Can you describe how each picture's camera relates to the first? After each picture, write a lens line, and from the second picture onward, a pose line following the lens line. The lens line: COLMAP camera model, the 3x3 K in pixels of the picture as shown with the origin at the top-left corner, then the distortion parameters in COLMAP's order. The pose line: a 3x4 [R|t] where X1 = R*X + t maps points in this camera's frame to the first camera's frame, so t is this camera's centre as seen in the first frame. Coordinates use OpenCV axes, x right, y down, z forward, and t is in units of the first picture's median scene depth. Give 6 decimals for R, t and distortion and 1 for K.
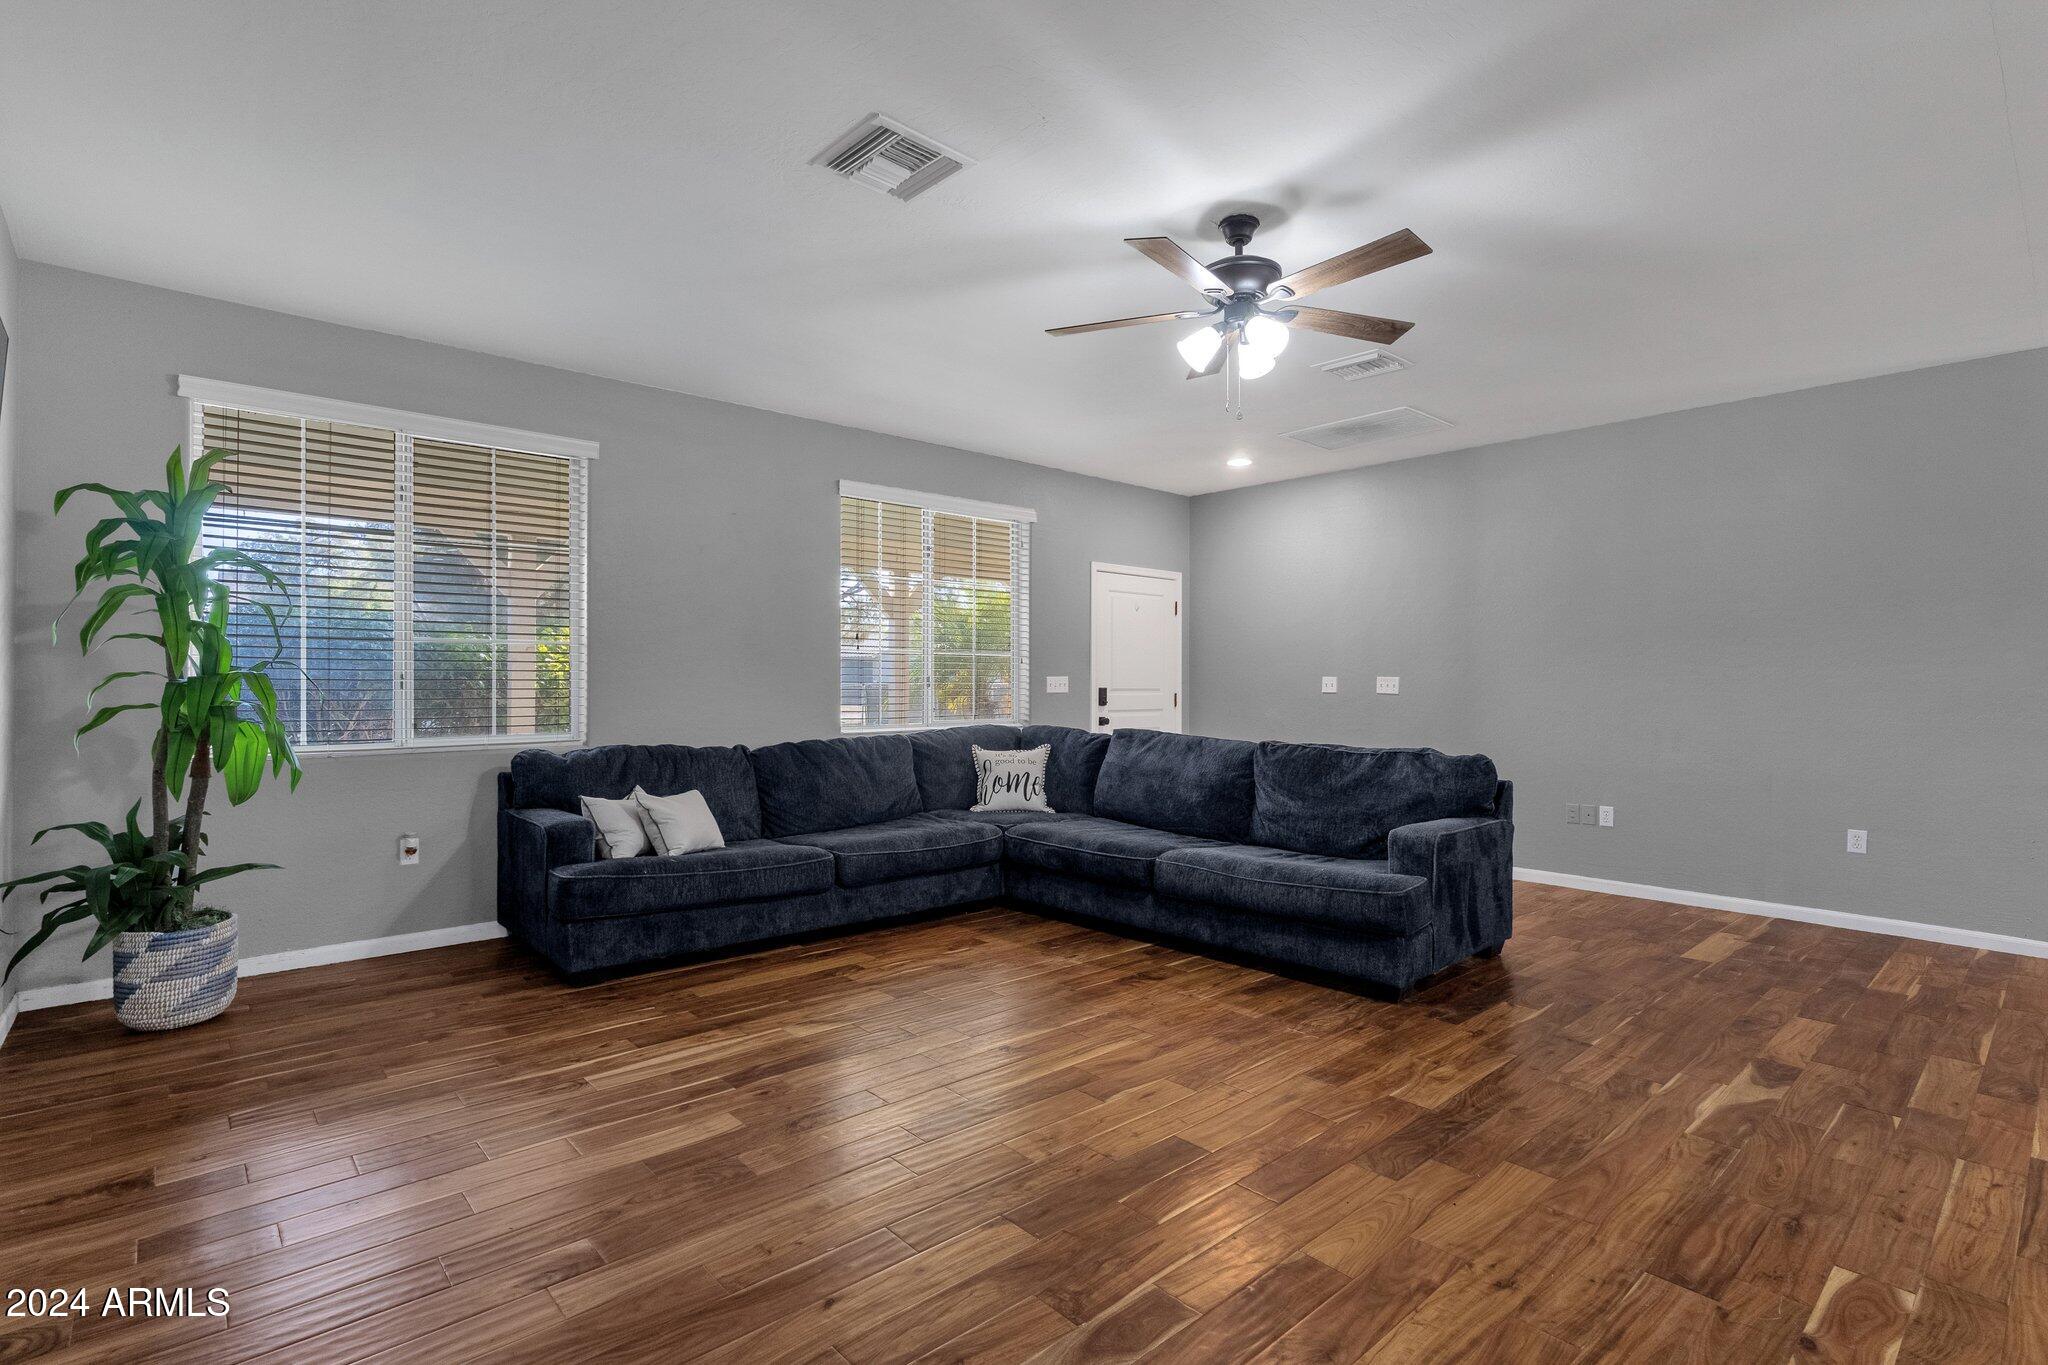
lens RADIAL K [[972.8, 0, 1019.2], [0, 972.8, 676.4], [0, 0, 1]] dist [-0.001961, 0.000277]
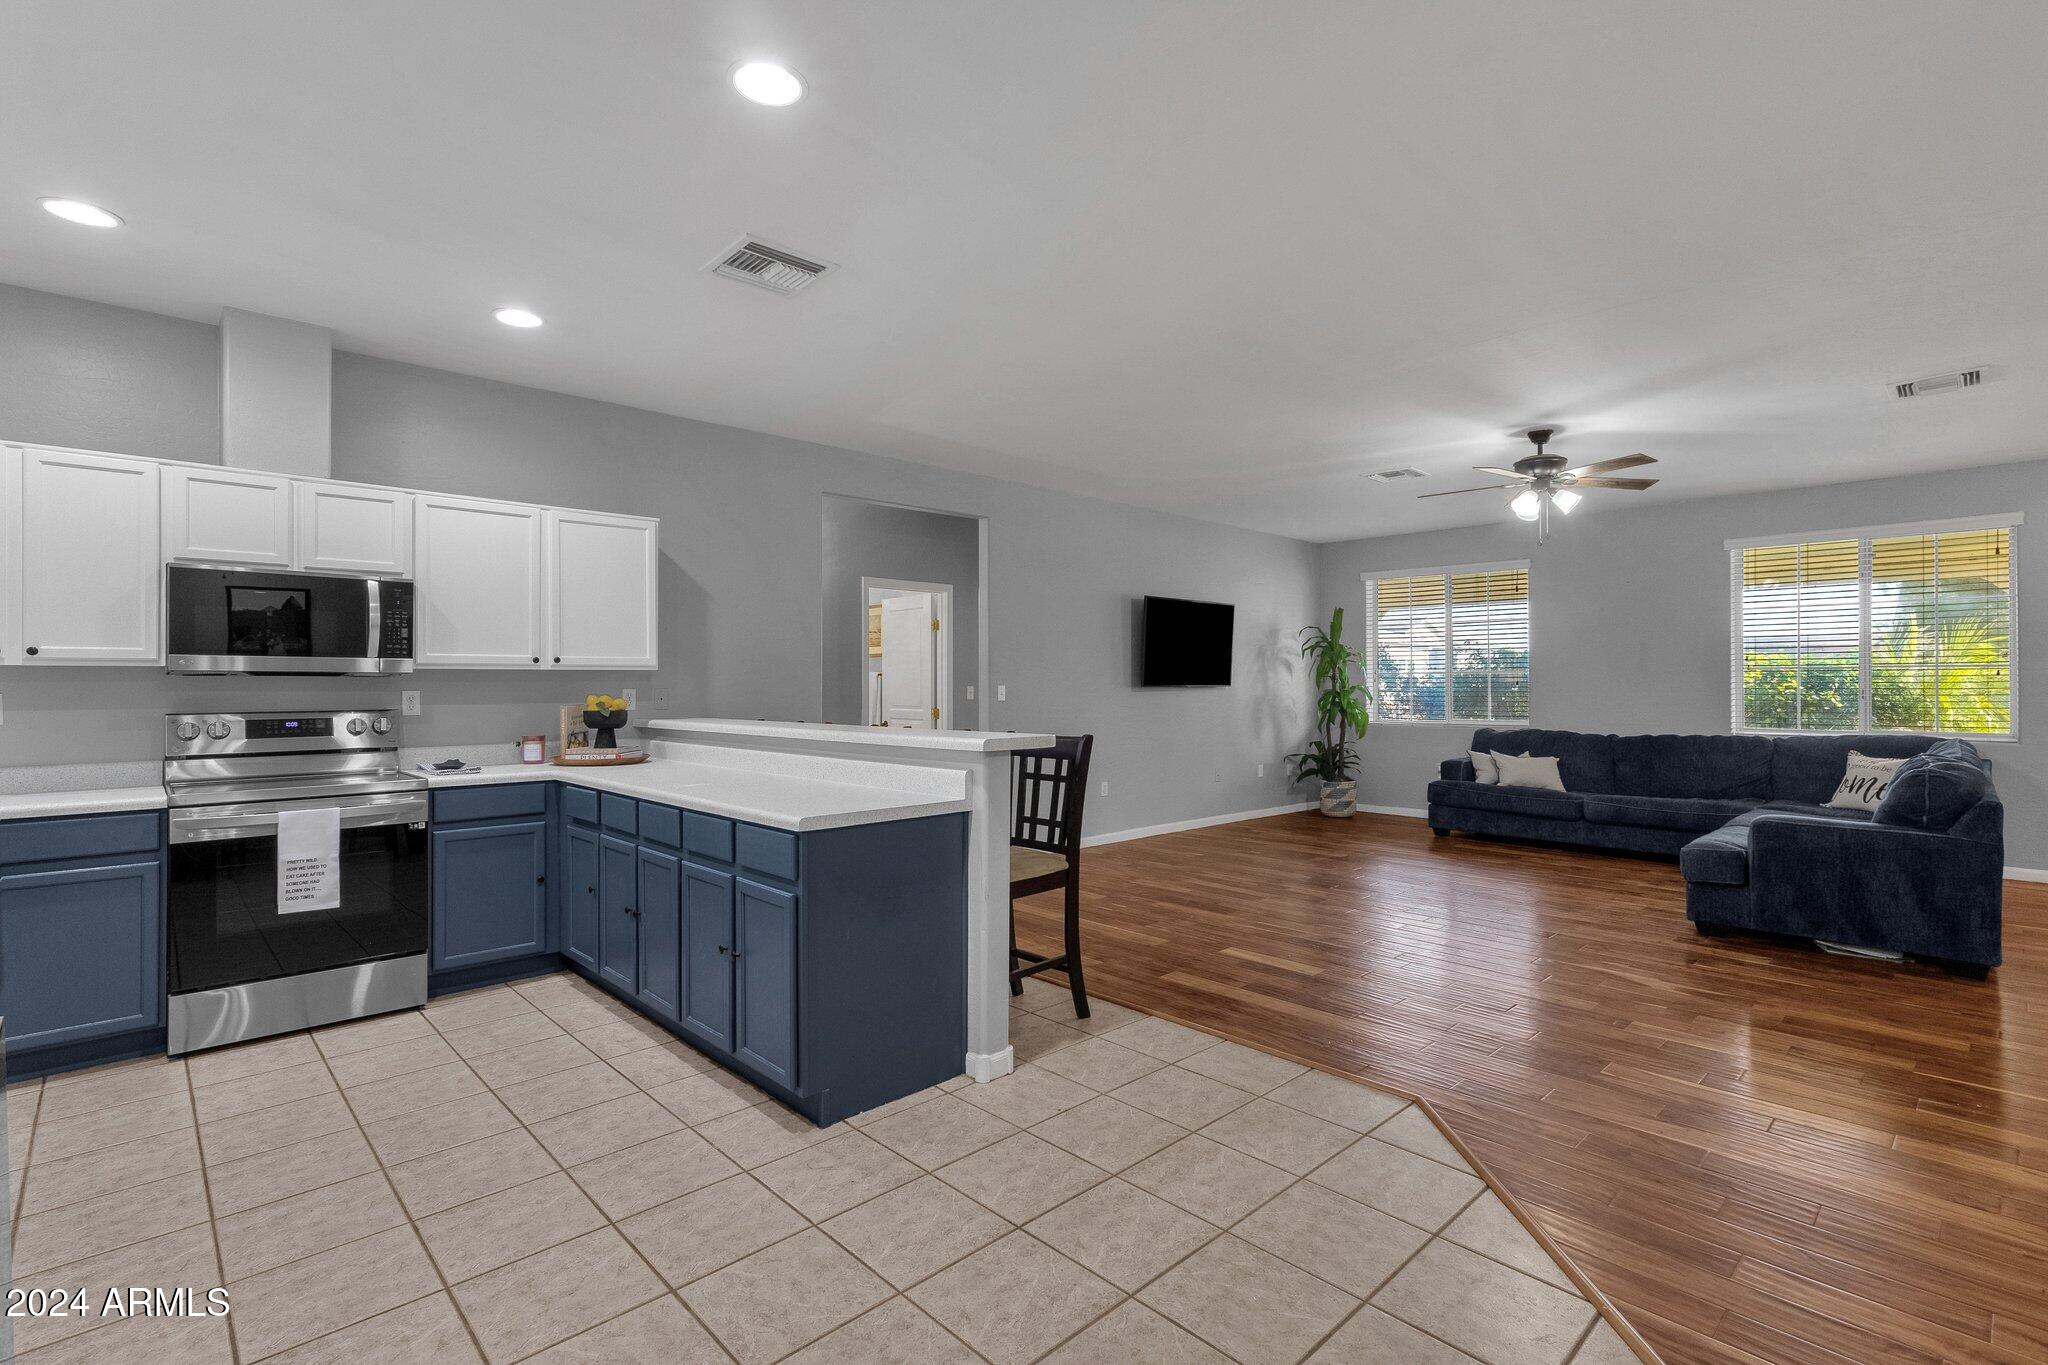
lens RADIAL K [[953.9, 0, 1017.8], [0, 953.9, 683.8], [0, 0, 1]] dist [0.002560, 0.000026]
pose [[0.028542, -0.005388, -0.999578, 1.614290], [0.005743, 0.999970, -0.005226, -0.009921], [0.999576, -0.005591, 0.028572, 0.015371]]
